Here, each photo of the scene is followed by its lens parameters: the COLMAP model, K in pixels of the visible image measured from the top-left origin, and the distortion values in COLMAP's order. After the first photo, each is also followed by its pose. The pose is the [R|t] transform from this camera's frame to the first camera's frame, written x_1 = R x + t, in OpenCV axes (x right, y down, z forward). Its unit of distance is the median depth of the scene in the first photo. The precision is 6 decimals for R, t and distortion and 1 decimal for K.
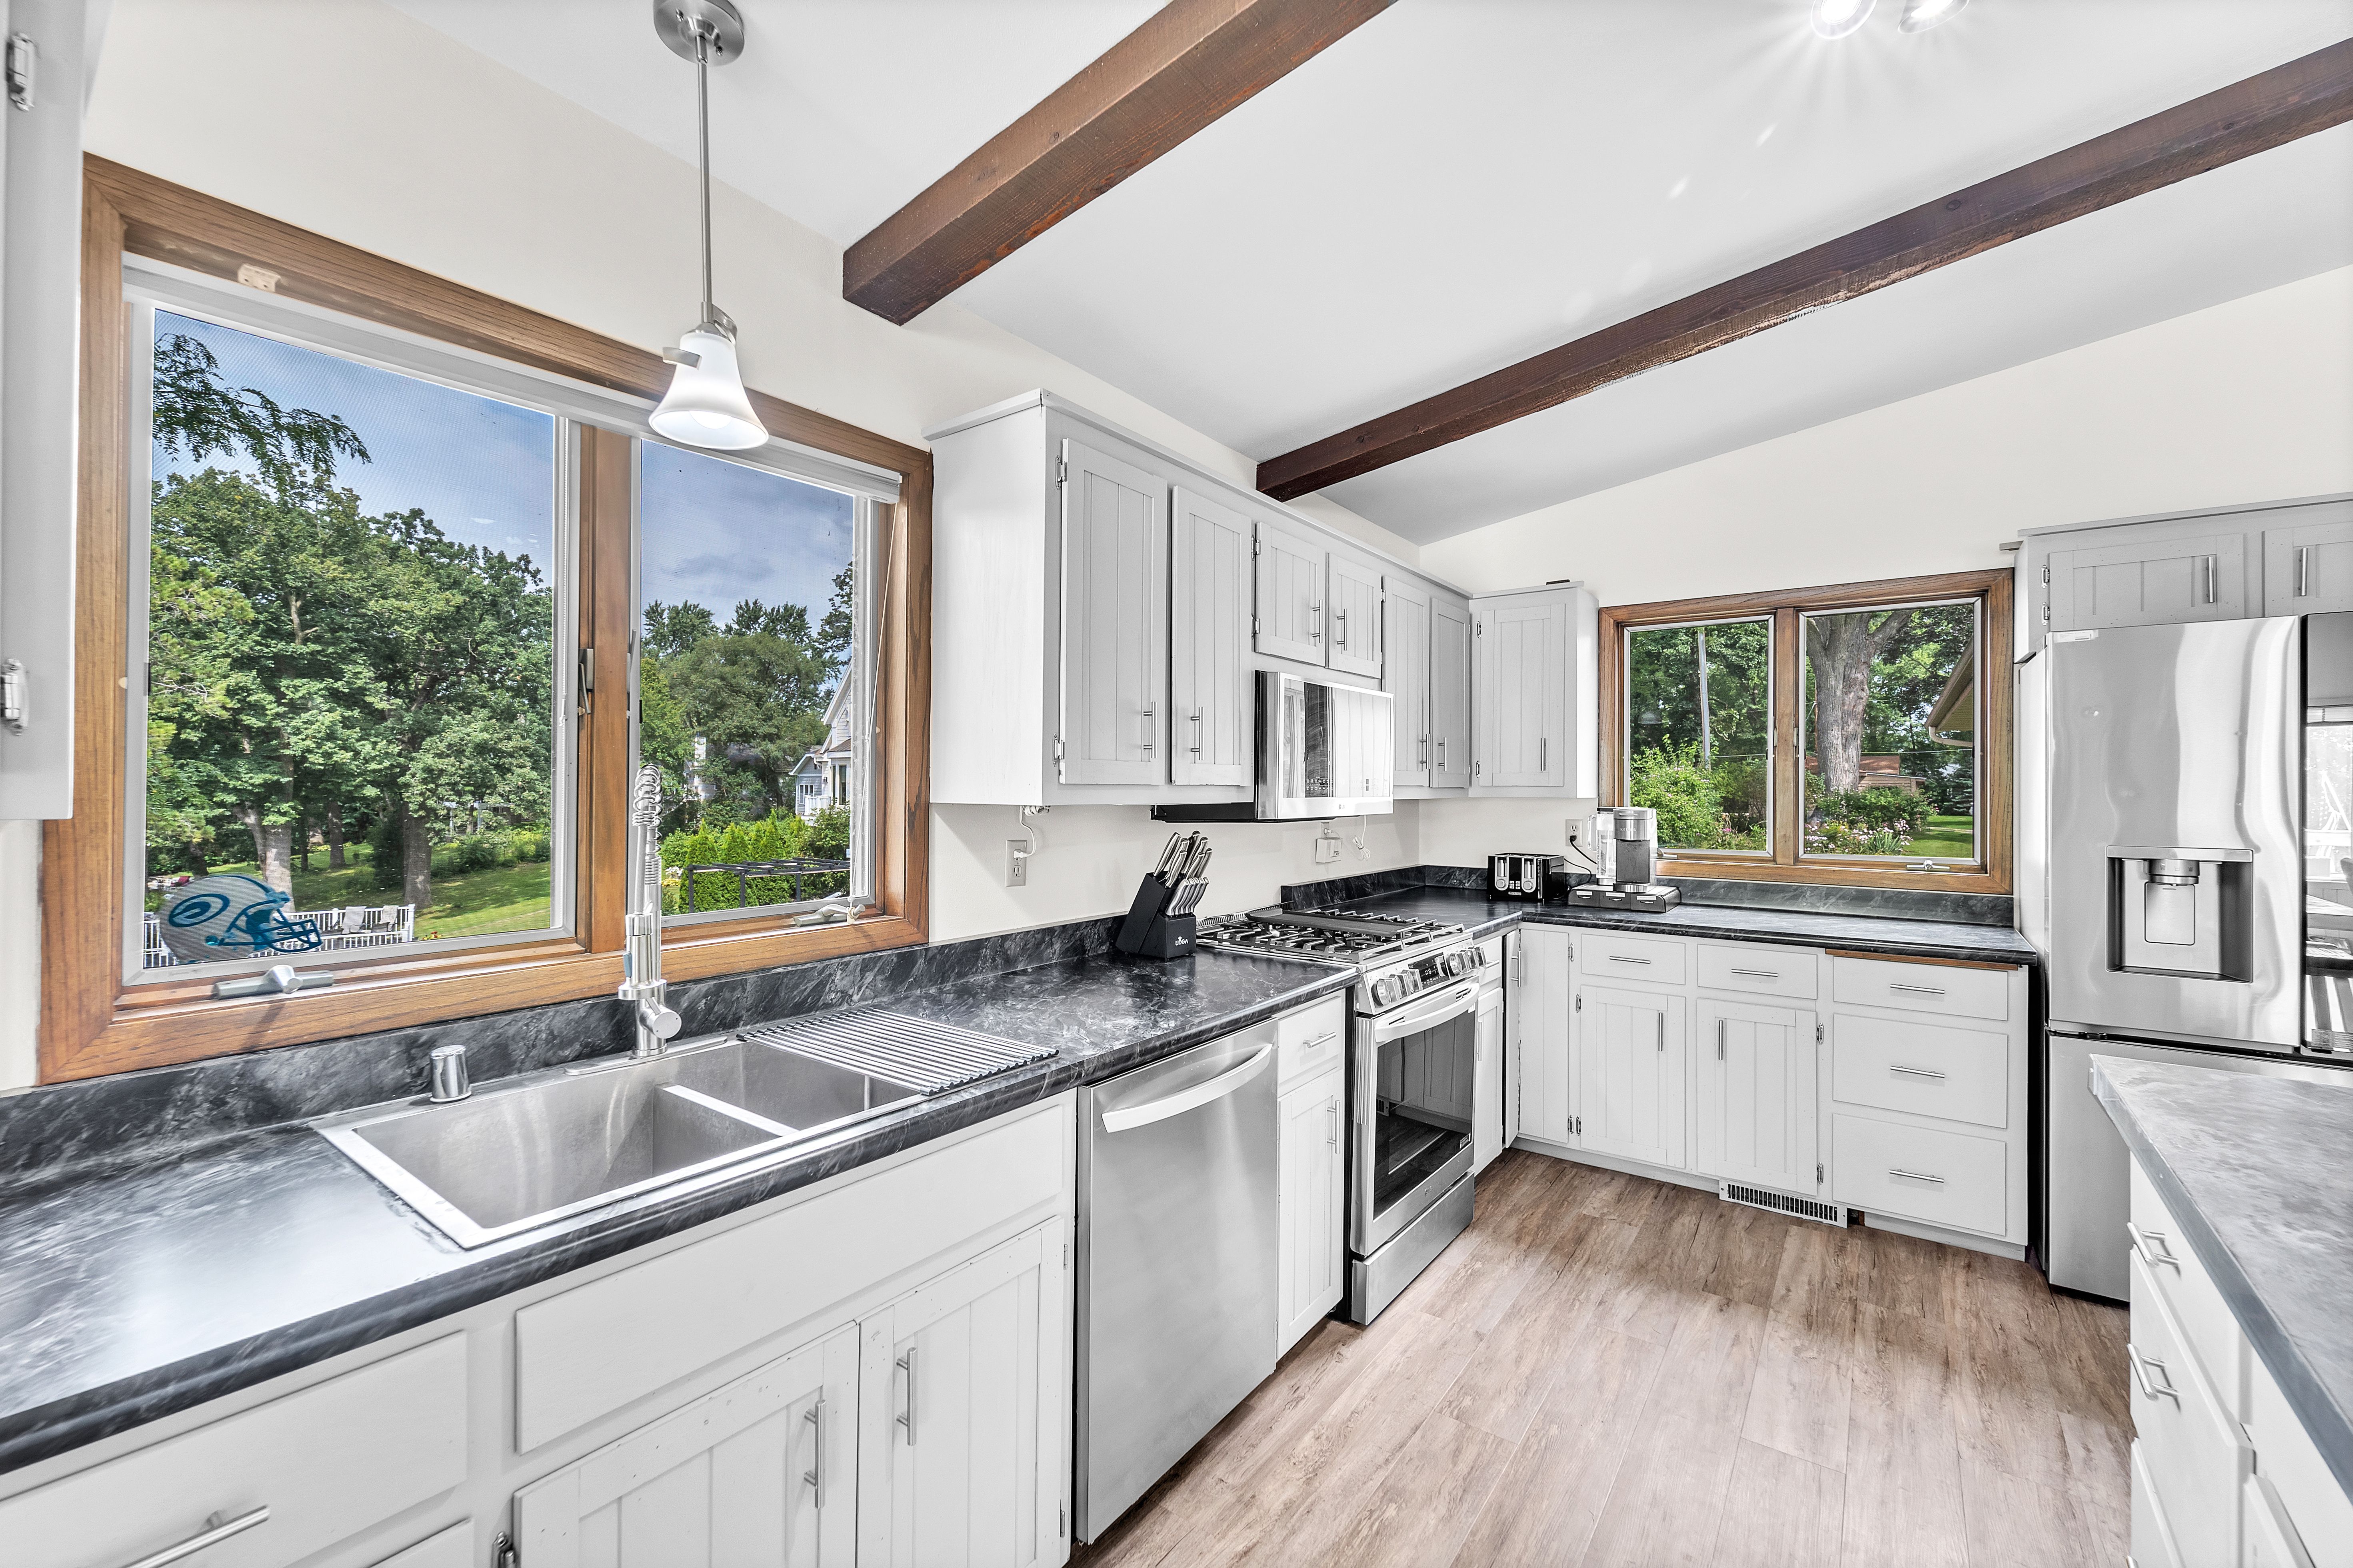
lens RADIAL K [[972.3, 0, 1179.7], [0, 972.3, 771.3], [0, 0, 1]] dist [0.004477, -0.002572]
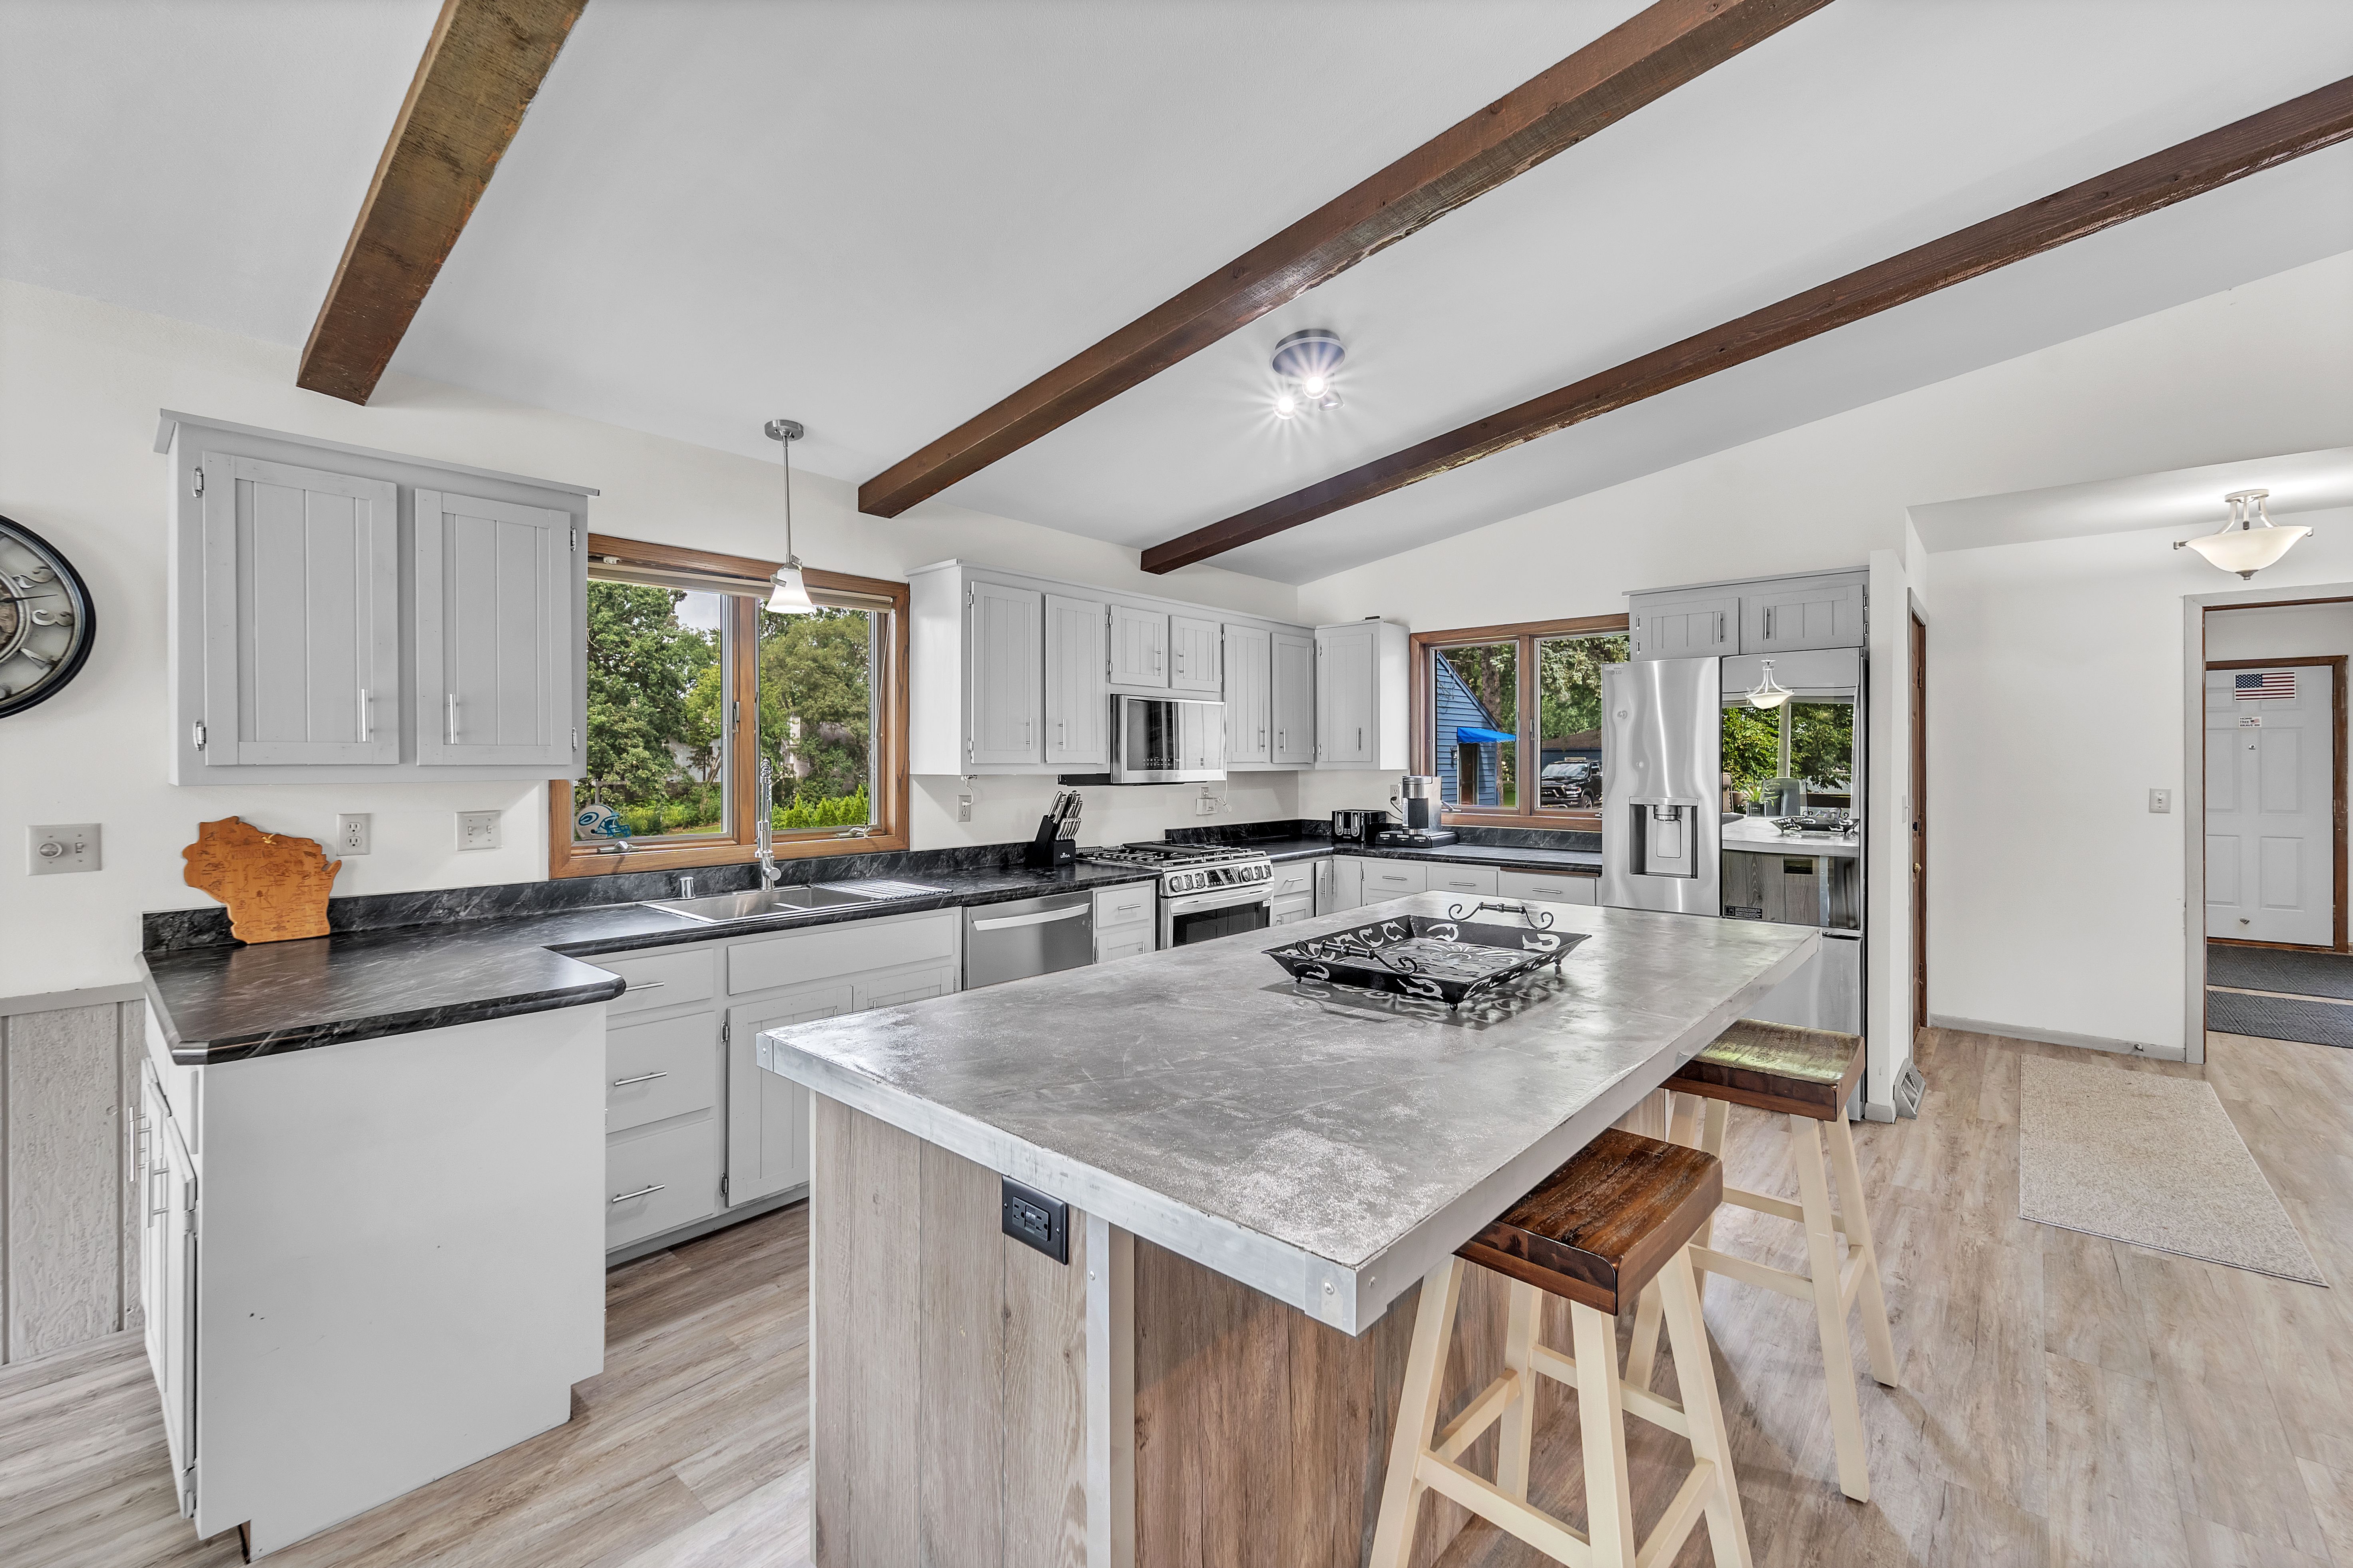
lens RADIAL K [[972.2, 0, 1175.8], [0, 972.2, 754.3], [0, 0, 1]] dist [0.004477, -0.002572]
pose [[0.996340, -0.007143, -0.085183, 0.264377], [0.007860, 0.999936, 0.008083, -0.010504], [0.085120, -0.008722, 0.996333, -0.519482]]
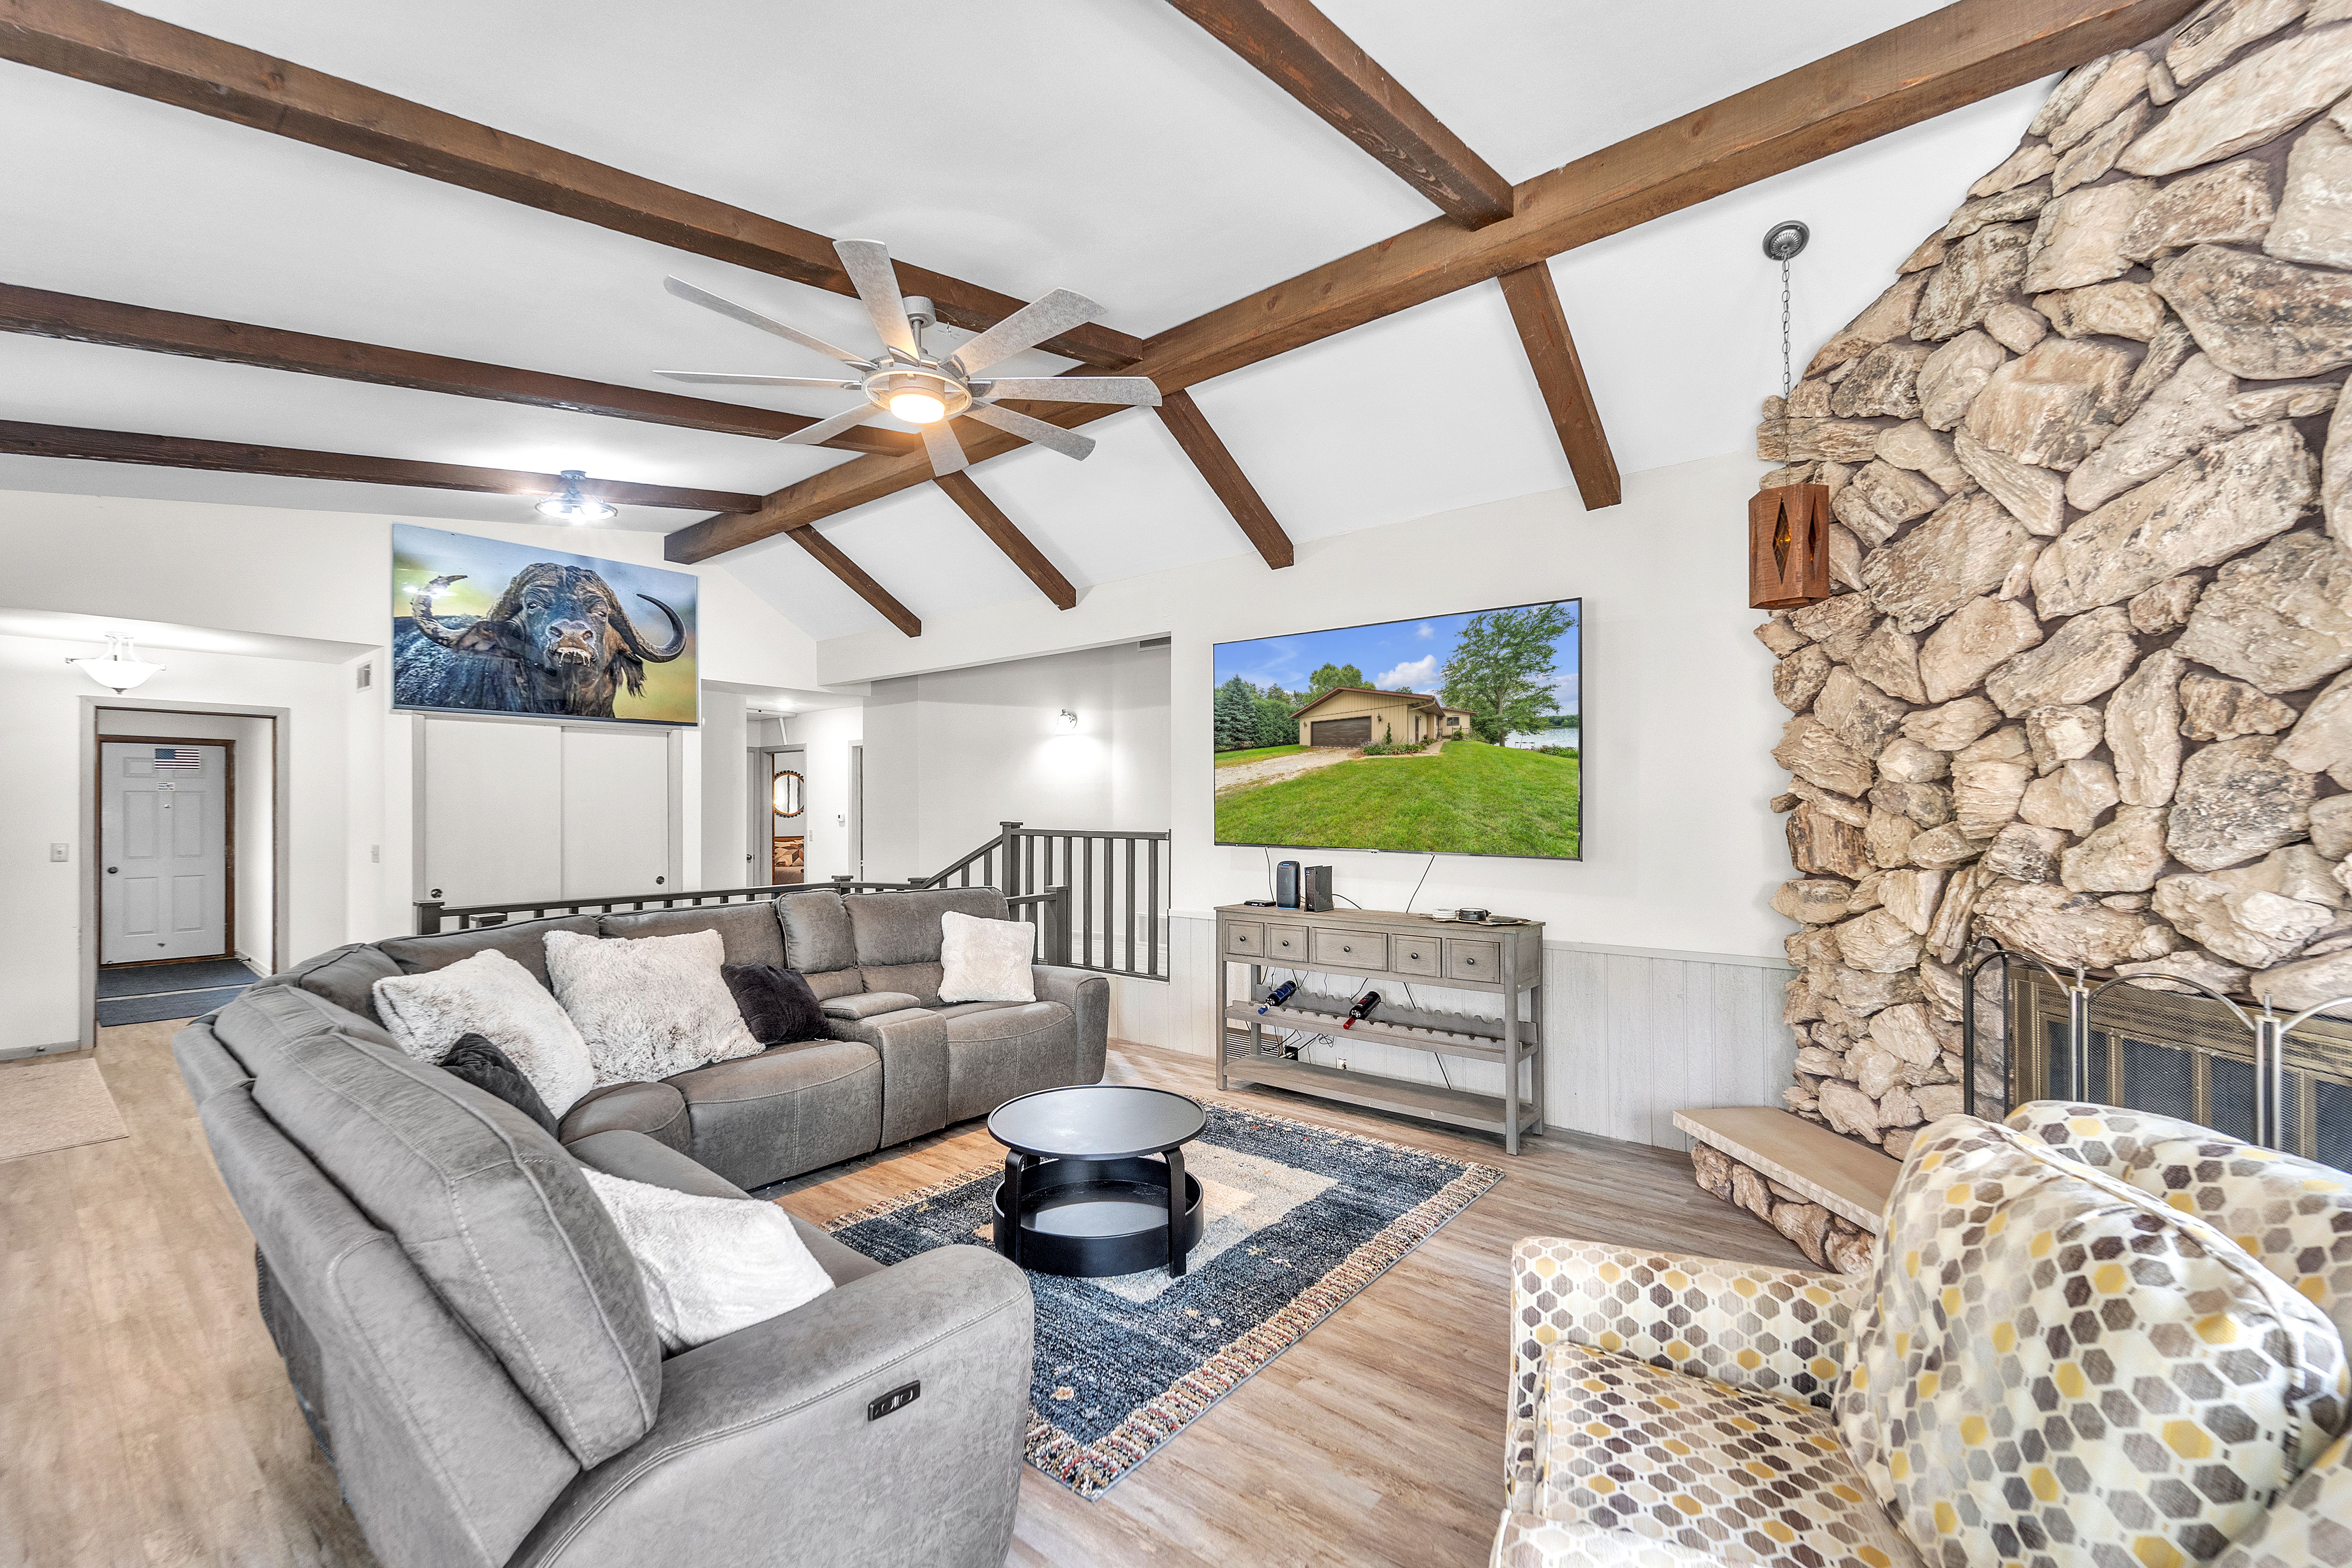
lens RADIAL K [[971.9, 0, 1183.9], [0, 971.9, 795.7], [0, 0, 1]] dist [0.004477, -0.002572]
pose [[0.049261, 0.001703, 0.998784, -0.118338], [-0.010414, 0.999945, -0.001191, -0.045392], [-0.998732, -0.010342, 0.049277, -1.141351]]
